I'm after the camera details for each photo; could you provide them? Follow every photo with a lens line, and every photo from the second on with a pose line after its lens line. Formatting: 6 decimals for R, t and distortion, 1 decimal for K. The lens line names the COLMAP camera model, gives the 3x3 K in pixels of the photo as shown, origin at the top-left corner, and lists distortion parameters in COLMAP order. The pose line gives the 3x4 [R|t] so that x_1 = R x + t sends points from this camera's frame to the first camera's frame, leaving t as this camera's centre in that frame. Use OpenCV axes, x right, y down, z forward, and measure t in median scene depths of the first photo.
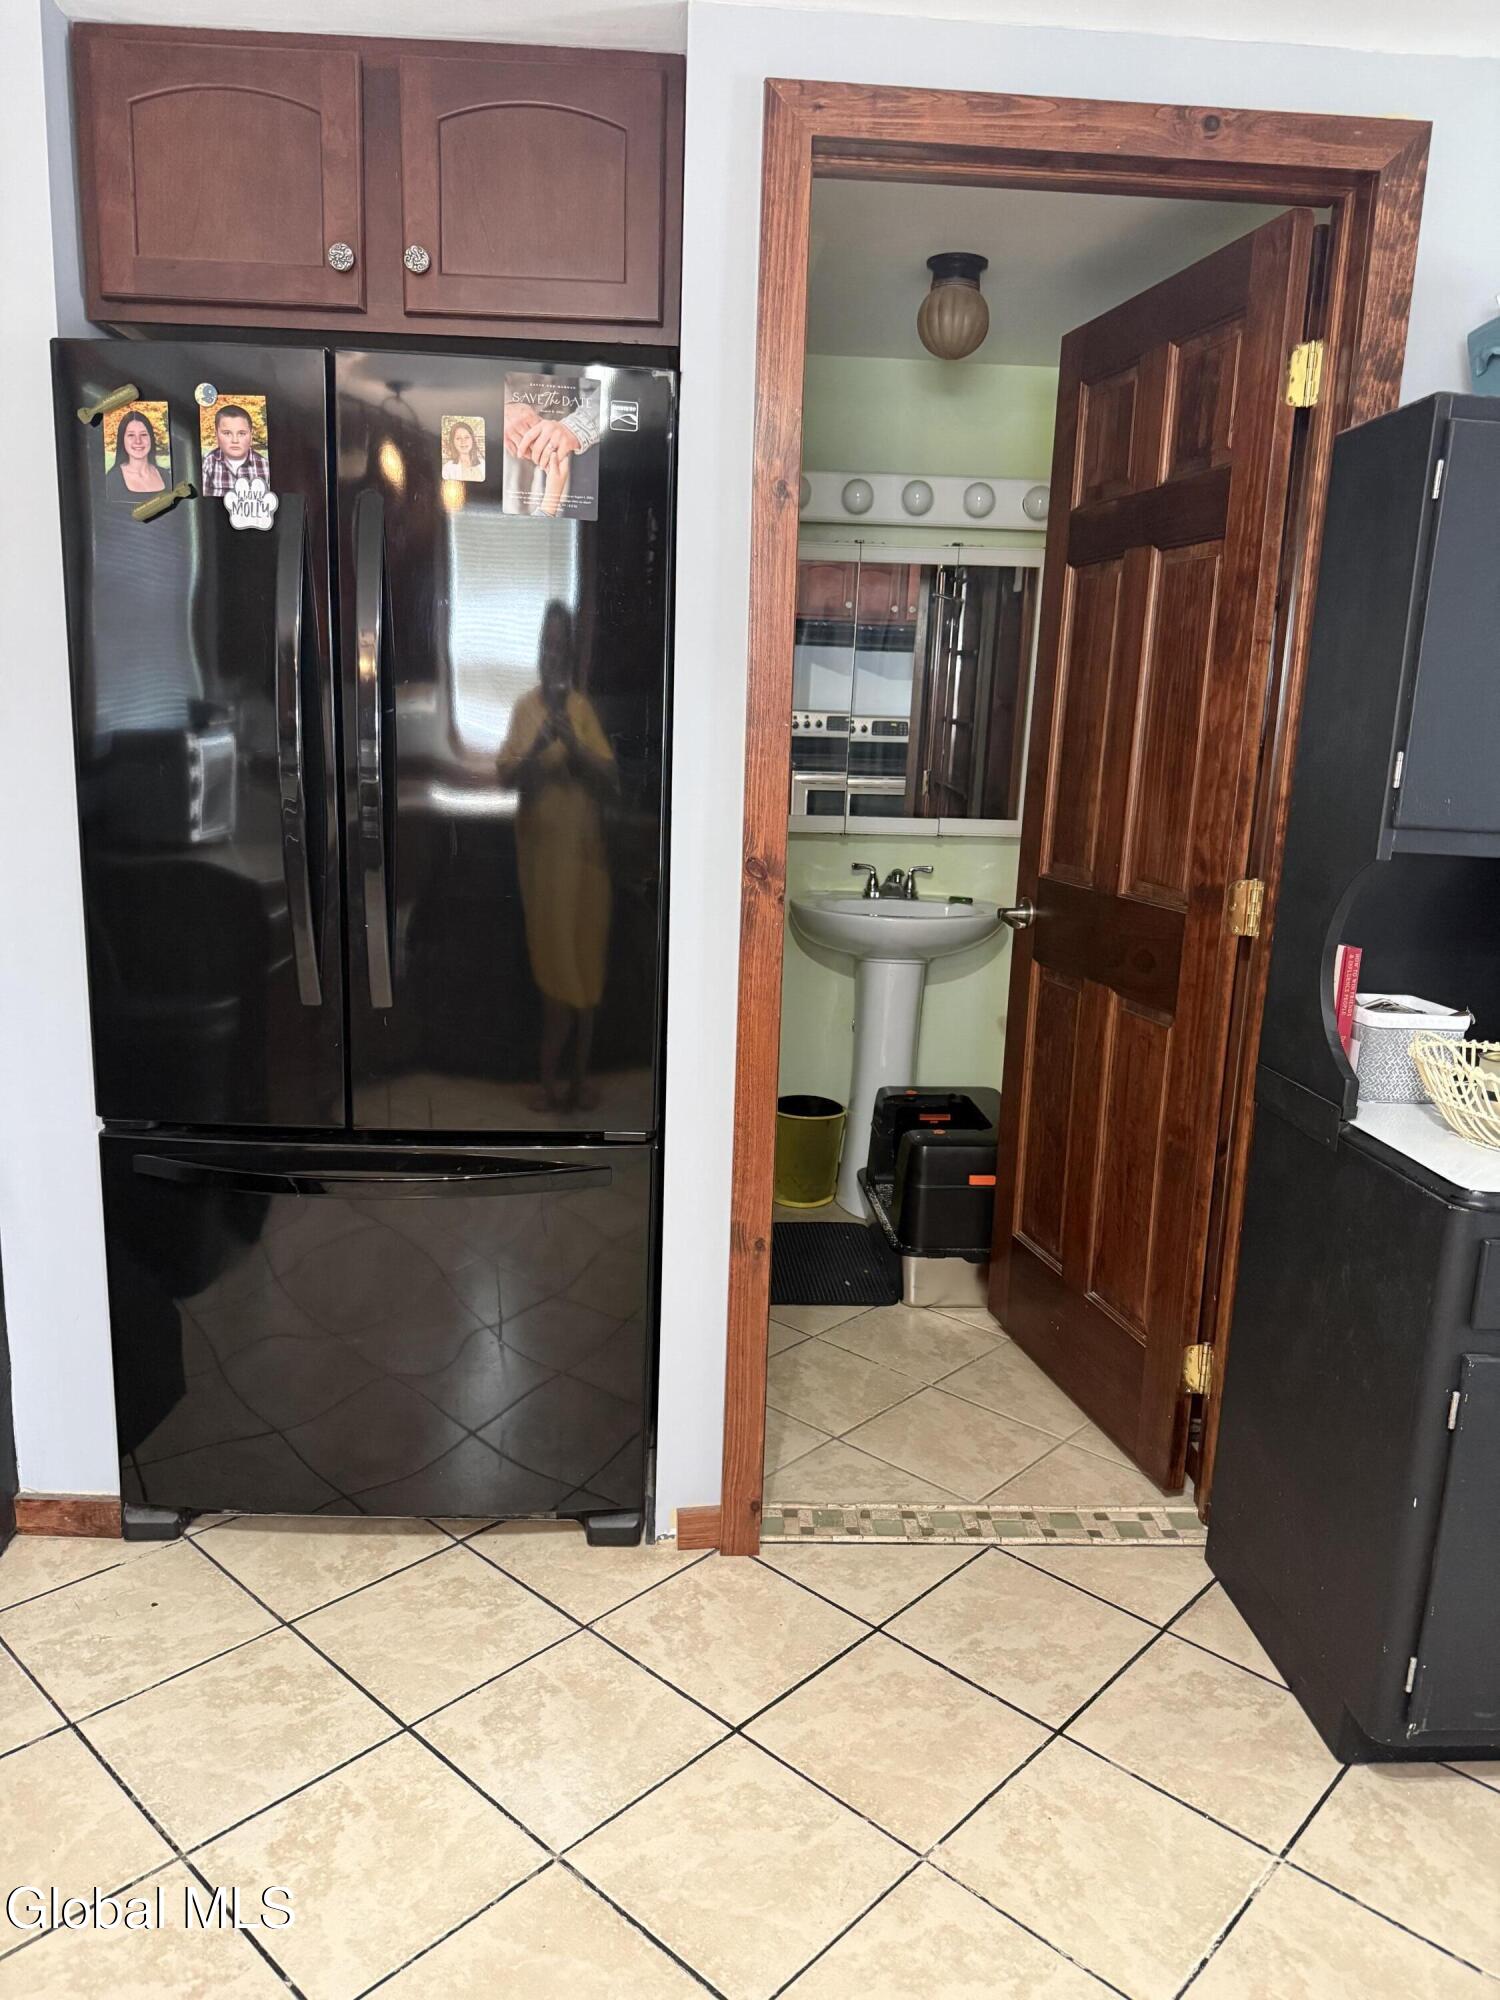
lens RADIAL K [[1428.7, 0, 750.0], [0, 1428.7, 1000.0], [0, 0, 1]] dist [0.007627, -0.010423]
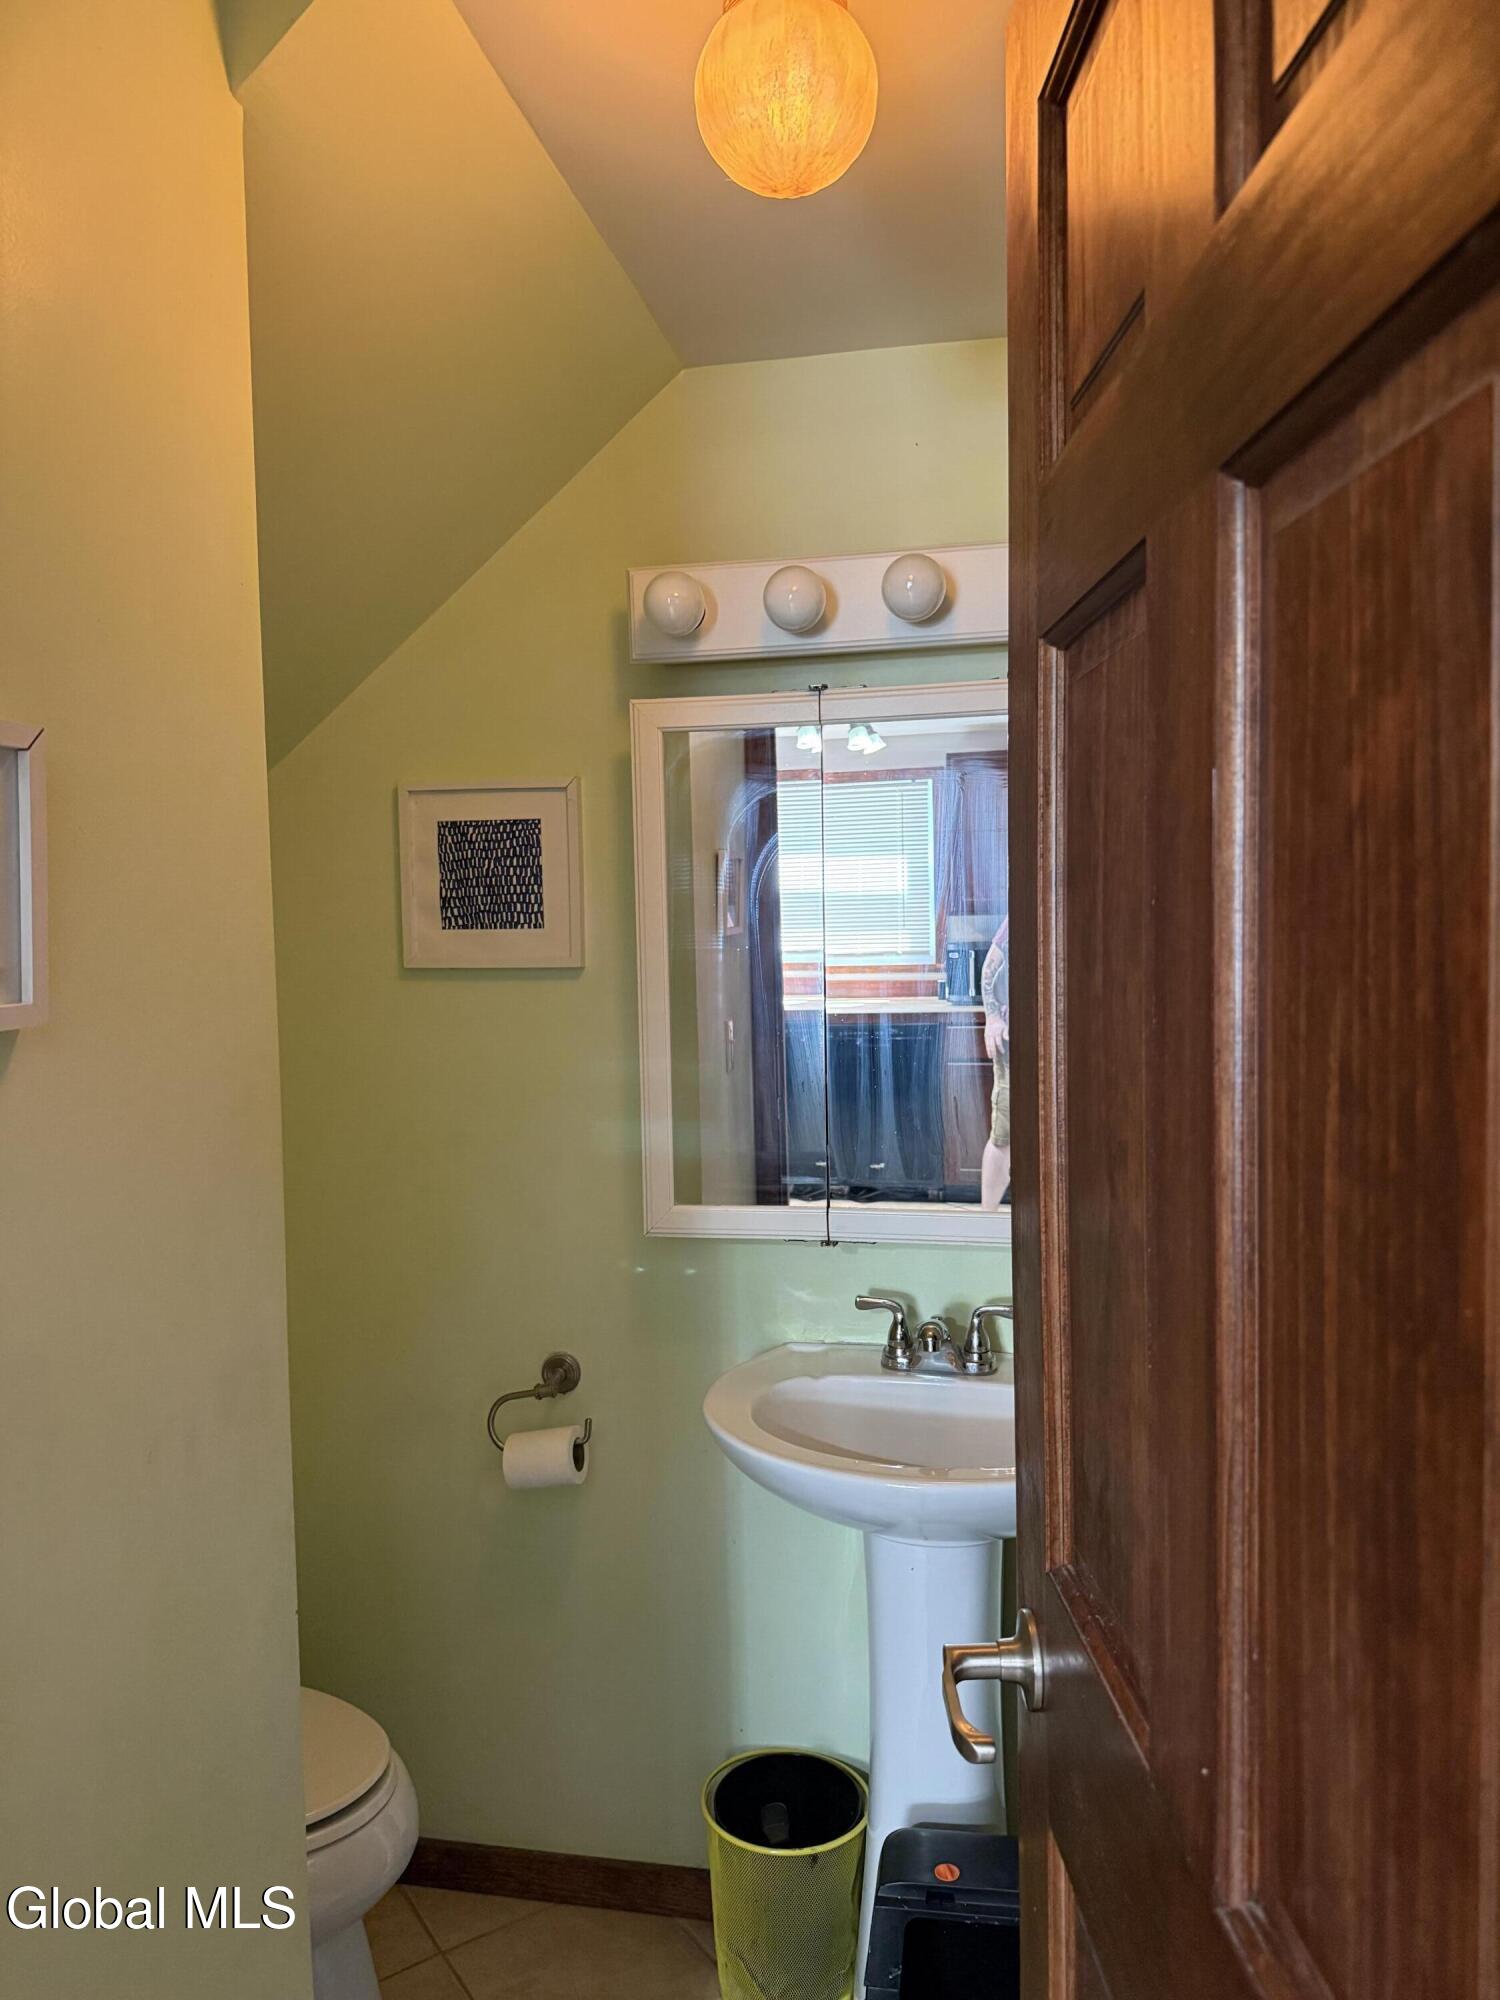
lens RADIAL K [[1428.7, 0, 750.0], [0, 1428.7, 1000.0], [0, 0, 1]] dist [0.007627, -0.010423]
pose [[0.966630, -0.035112, -0.253760, 0.220710], [-0.002588, 0.989174, -0.146726, -0.164205], [0.256164, 0.142487, 0.956074, 0.642092]]
